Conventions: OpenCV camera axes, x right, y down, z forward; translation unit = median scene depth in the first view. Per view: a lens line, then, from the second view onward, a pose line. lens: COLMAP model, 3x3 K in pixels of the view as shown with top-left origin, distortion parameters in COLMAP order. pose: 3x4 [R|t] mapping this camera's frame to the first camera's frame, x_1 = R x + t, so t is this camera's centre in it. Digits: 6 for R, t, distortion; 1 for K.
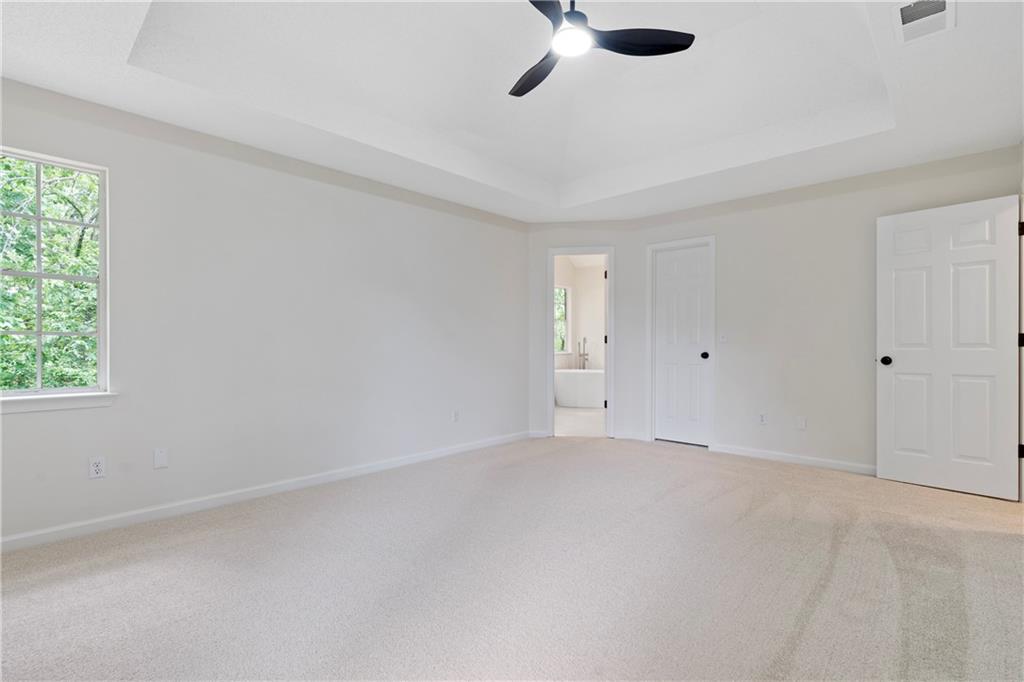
lens RADIAL K [[471.5, 0, 512.0], [0, 471.5, 341.9], [0, 0, 1]] dist [-0.011702, 0.005218]
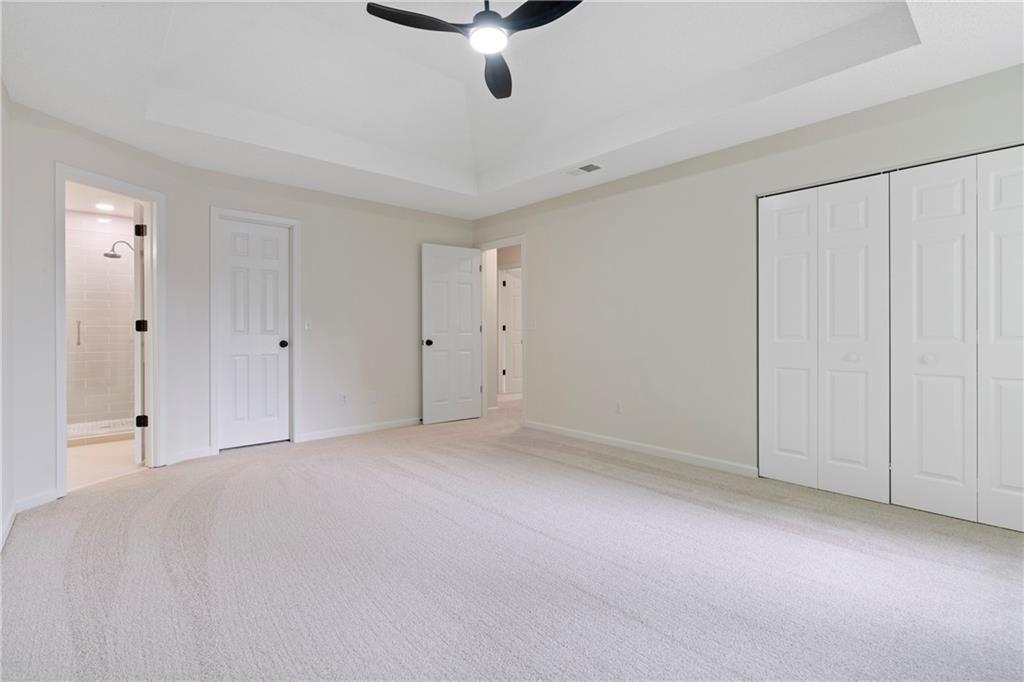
lens RADIAL K [[471.5, 0, 512.2], [0, 471.5, 331.9], [0, 0, 1]] dist [-0.011702, 0.005218]
pose [[0.094751, -0.007654, 0.995472, -0.628409], [-0.003491, 0.999962, 0.008021, -0.006300], [-0.995495, -0.004235, 0.094720, 0.596950]]
